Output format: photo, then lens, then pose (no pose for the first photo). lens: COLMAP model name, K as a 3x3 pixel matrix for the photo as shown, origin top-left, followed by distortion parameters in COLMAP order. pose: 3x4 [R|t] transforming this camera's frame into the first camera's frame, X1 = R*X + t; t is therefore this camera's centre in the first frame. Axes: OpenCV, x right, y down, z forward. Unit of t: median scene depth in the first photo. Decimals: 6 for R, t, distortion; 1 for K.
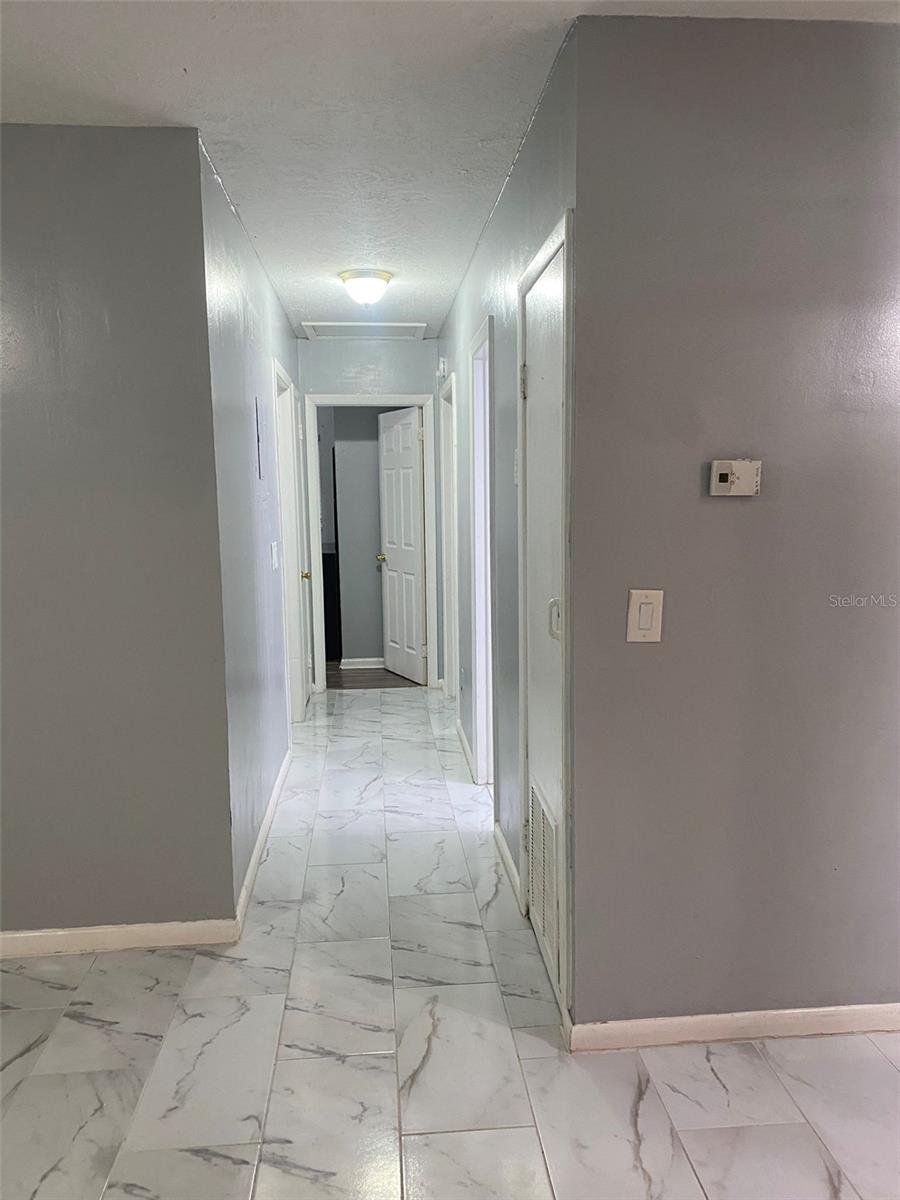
lens RADIAL K [[909.6, 0, 453.7], [0, 909.6, 597.4], [0, 0, 1]] dist [0.034208, -0.036056]
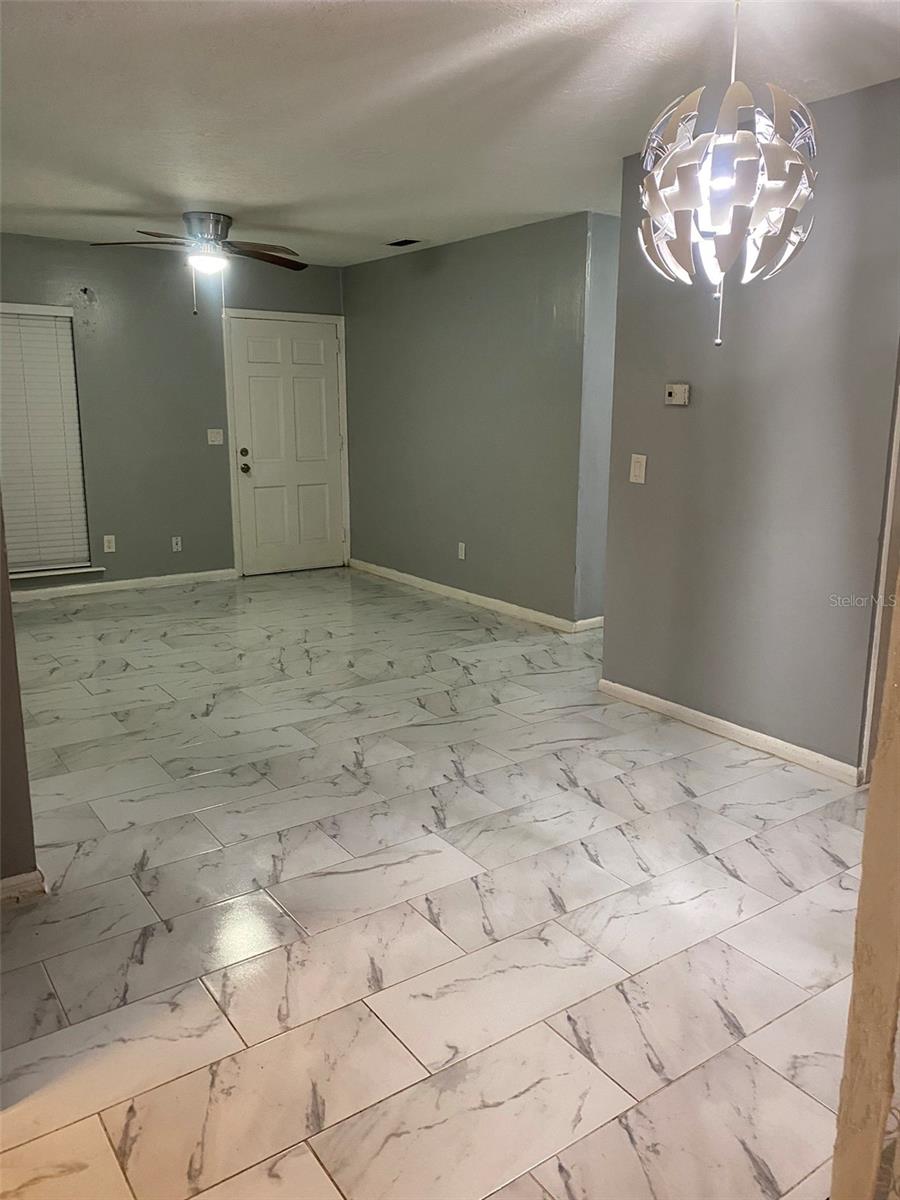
lens RADIAL K [[909.6, 0, 469.5], [0, 909.6, 593.7], [0, 0, 1]] dist [0.034208, -0.036056]
pose [[0.514010, 0.193182, -0.835748, 1.414692], [-0.116320, 0.981008, 0.155218, 0.020199], [0.849861, 0.017430, 0.526719, -0.235567]]
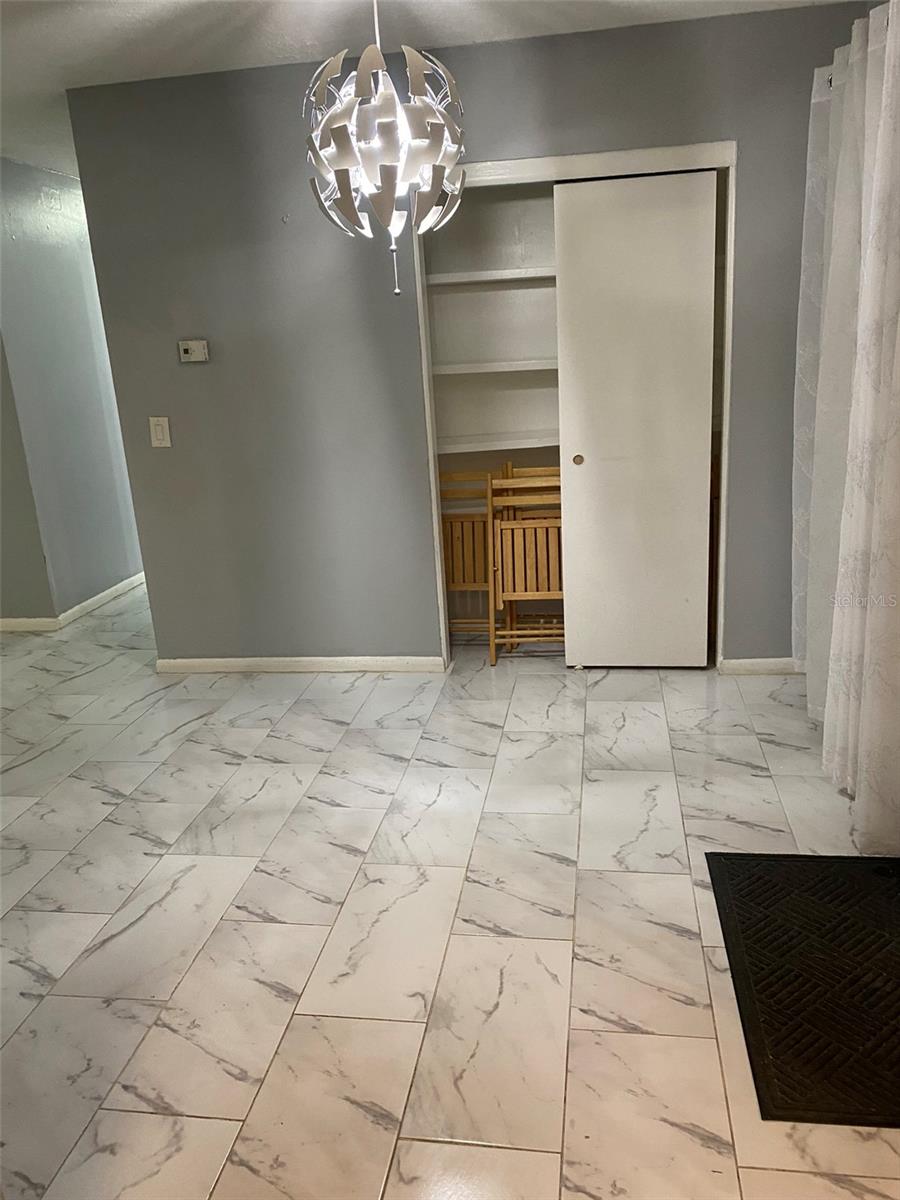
lens RADIAL K [[909.6, 0, 457.4], [0, 909.6, 588.5], [0, 0, 1]] dist [0.034208, -0.036056]
pose [[0.969152, 0.014448, -0.246040, 1.051610], [0.024456, 0.987716, 0.154333, 0.051710], [0.245248, -0.155589, 0.956894, -0.532028]]
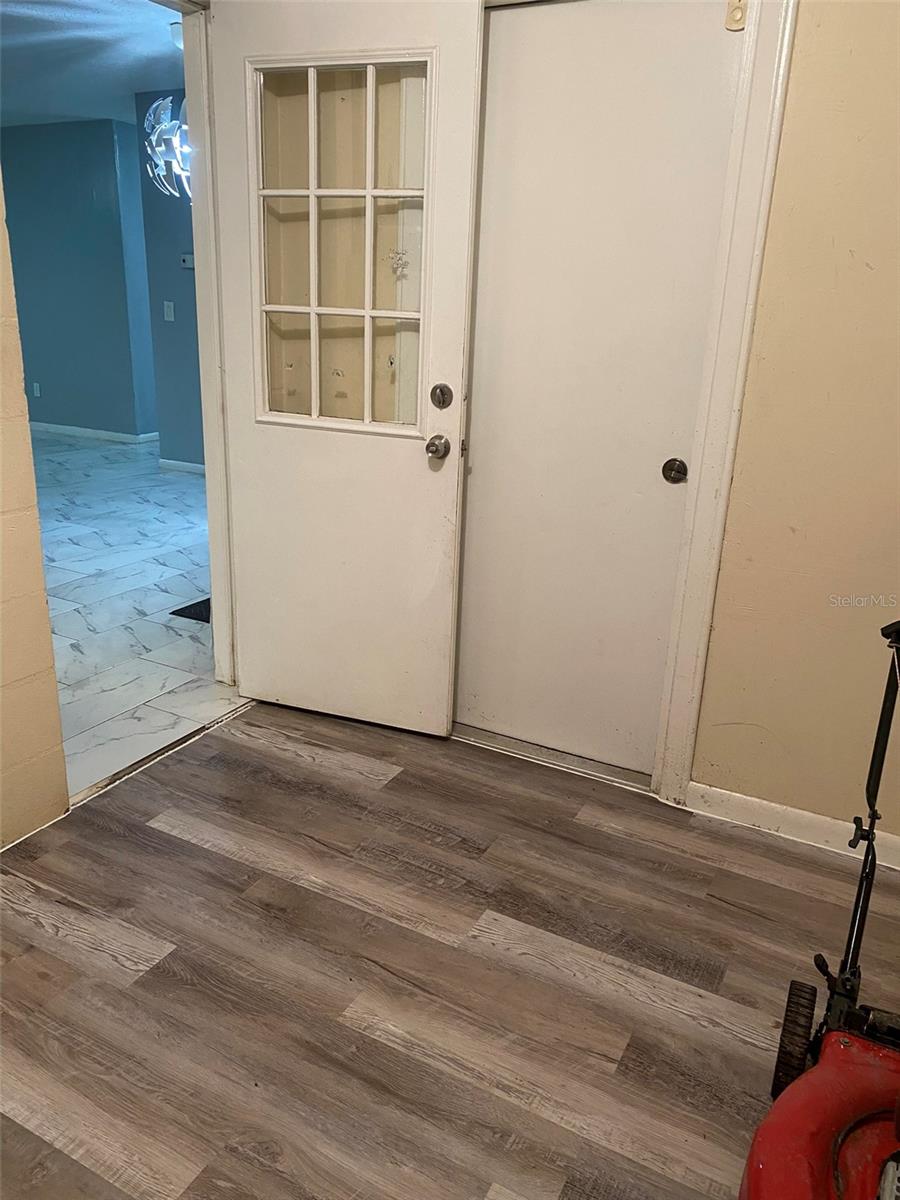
lens RADIAL K [[909.6, 0, 444.9], [0, 909.6, 599.2], [0, 0, 1]] dist [0.034208, -0.036056]
pose [[0.831879, 0.210055, -0.513668, 2.232749], [-0.105883, 0.968671, 0.224644, 0.135864], [0.544763, -0.132488, 0.828058, -0.880733]]
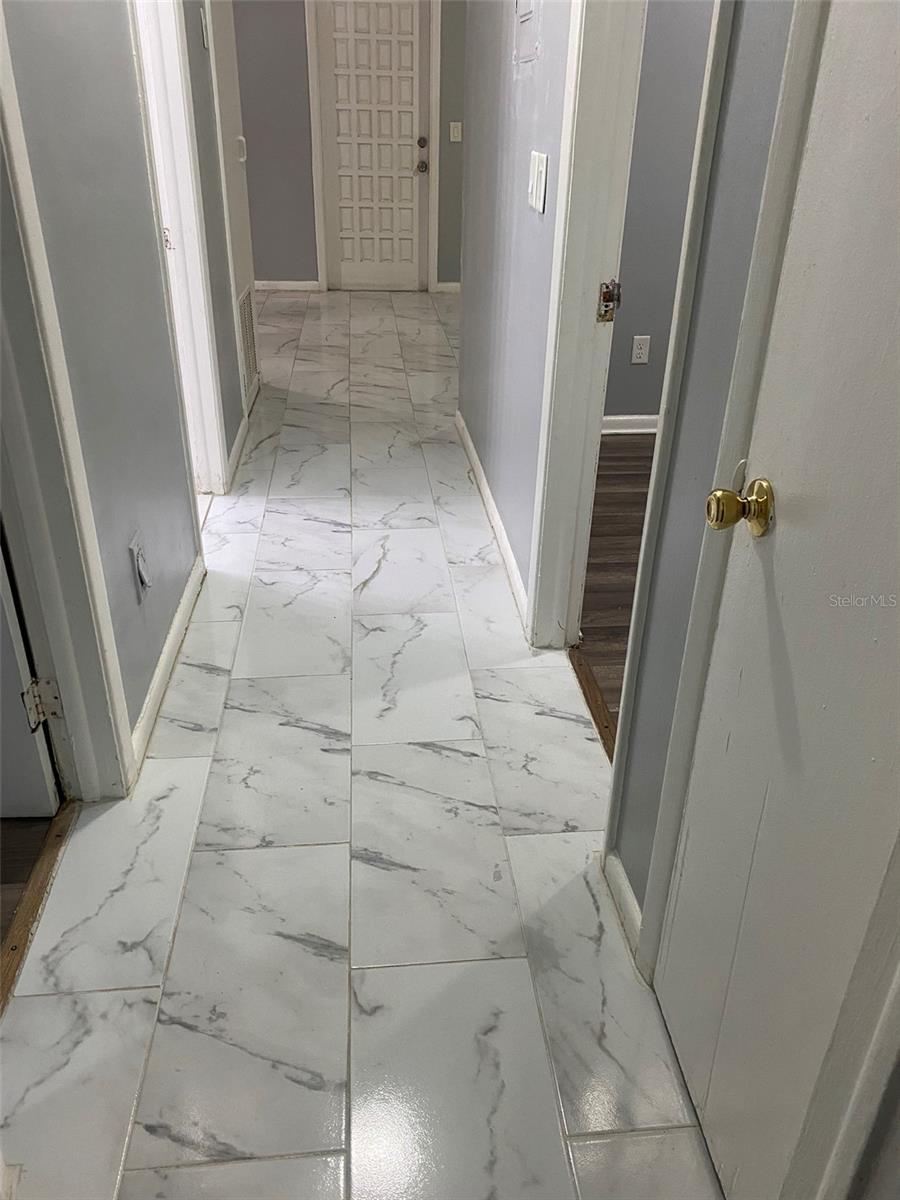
lens RADIAL K [[909.6, 0, 451.6], [0, 909.6, 598.3], [0, 0, 1]] dist [0.034208, -0.036056]
pose [[-0.999778, -0.013078, -0.016529, -0.236502], [-0.020194, 0.818960, 0.573496, -0.254761], [0.006037, 0.573702, -0.819042, 2.646325]]
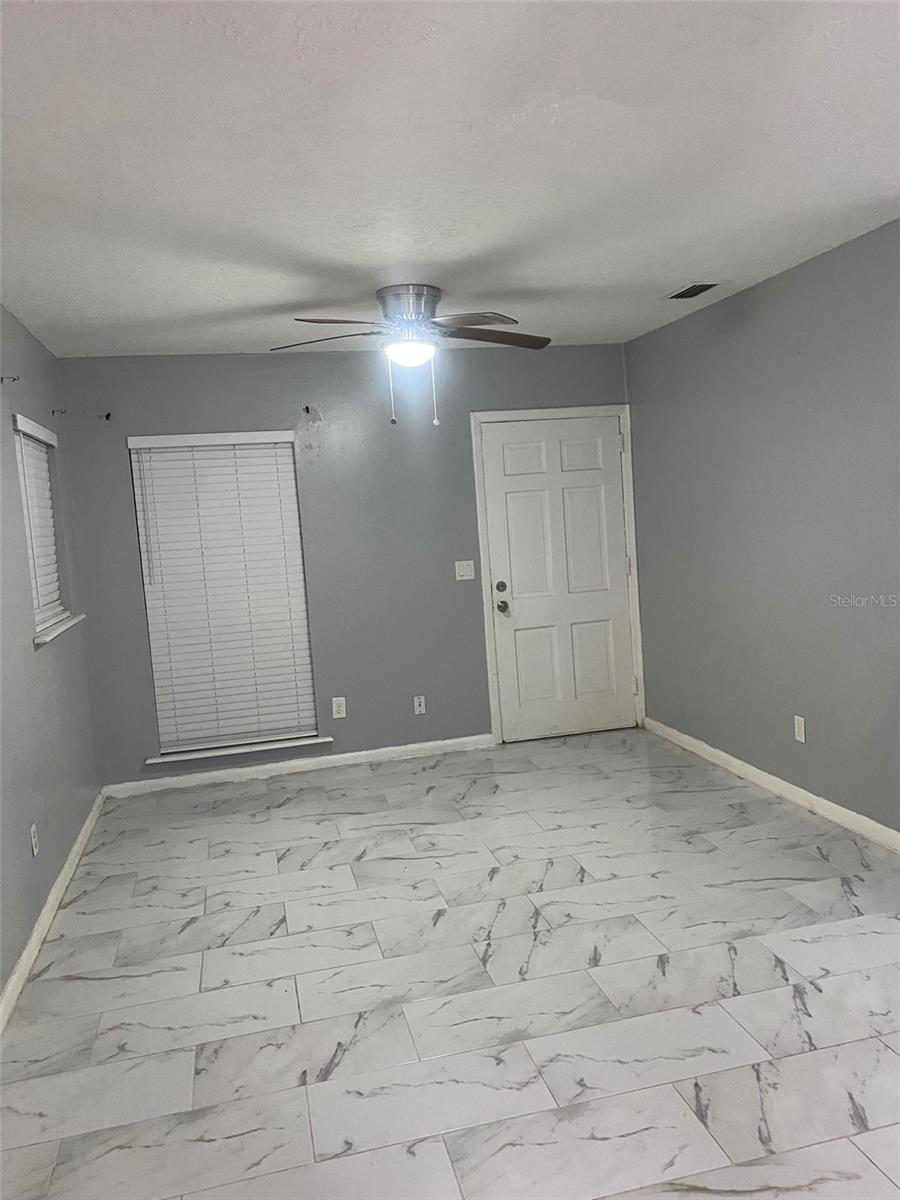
lens RADIAL K [[909.6, 0, 451.8], [0, 909.6, 595.9], [0, 0, 1]] dist [0.034208, -0.036056]
pose [[0.149142, 0.096453, -0.984100, 0.789191], [-0.051891, 0.994623, 0.089620, -0.059360], [0.987453, 0.037700, 0.153345, 0.186085]]
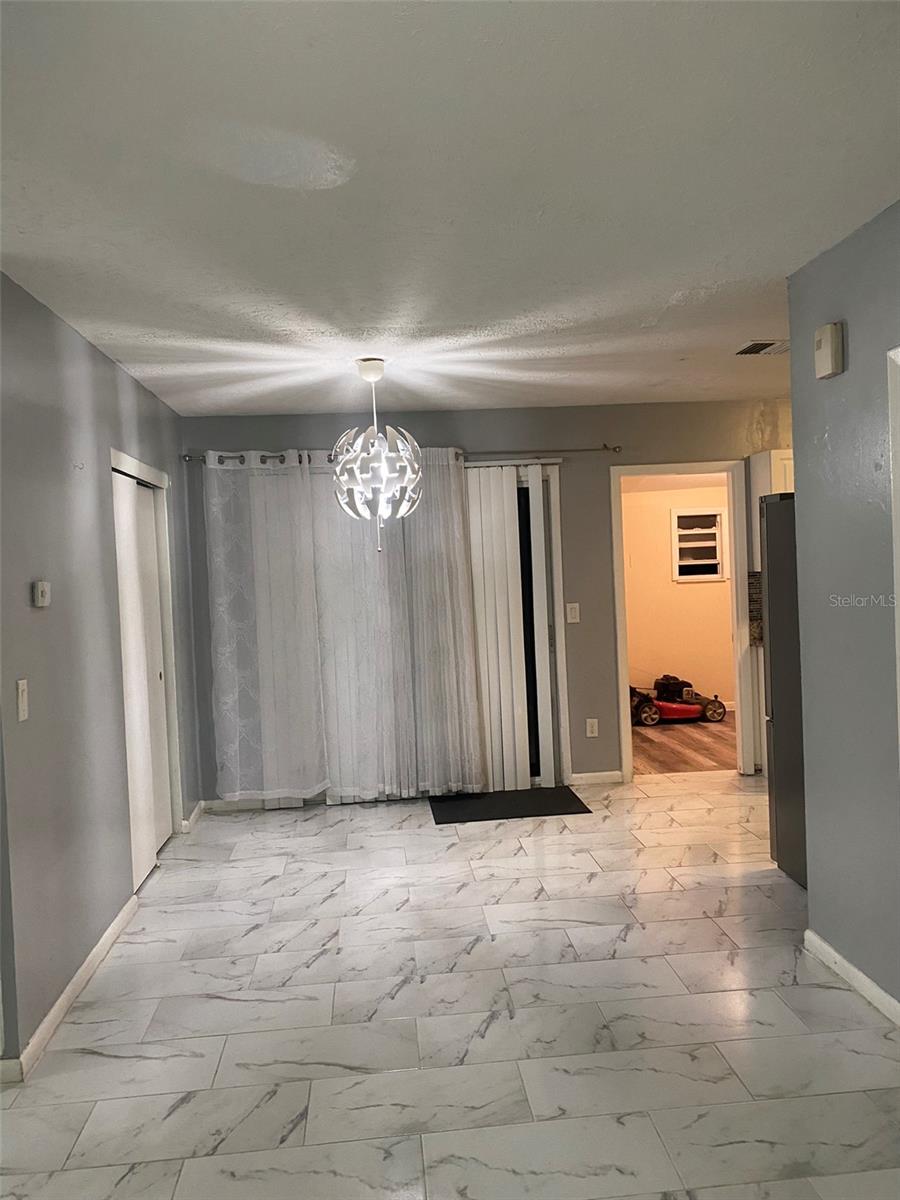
lens RADIAL K [[909.6, 0, 455.2], [0, 909.6, 599.3], [0, 0, 1]] dist [0.034208, -0.036056]
pose [[-0.003956, -0.033119, 0.999444, -0.921440], [0.162404, 0.986161, 0.033322, -0.053517], [-0.986716, 0.162446, 0.001477, 0.318386]]
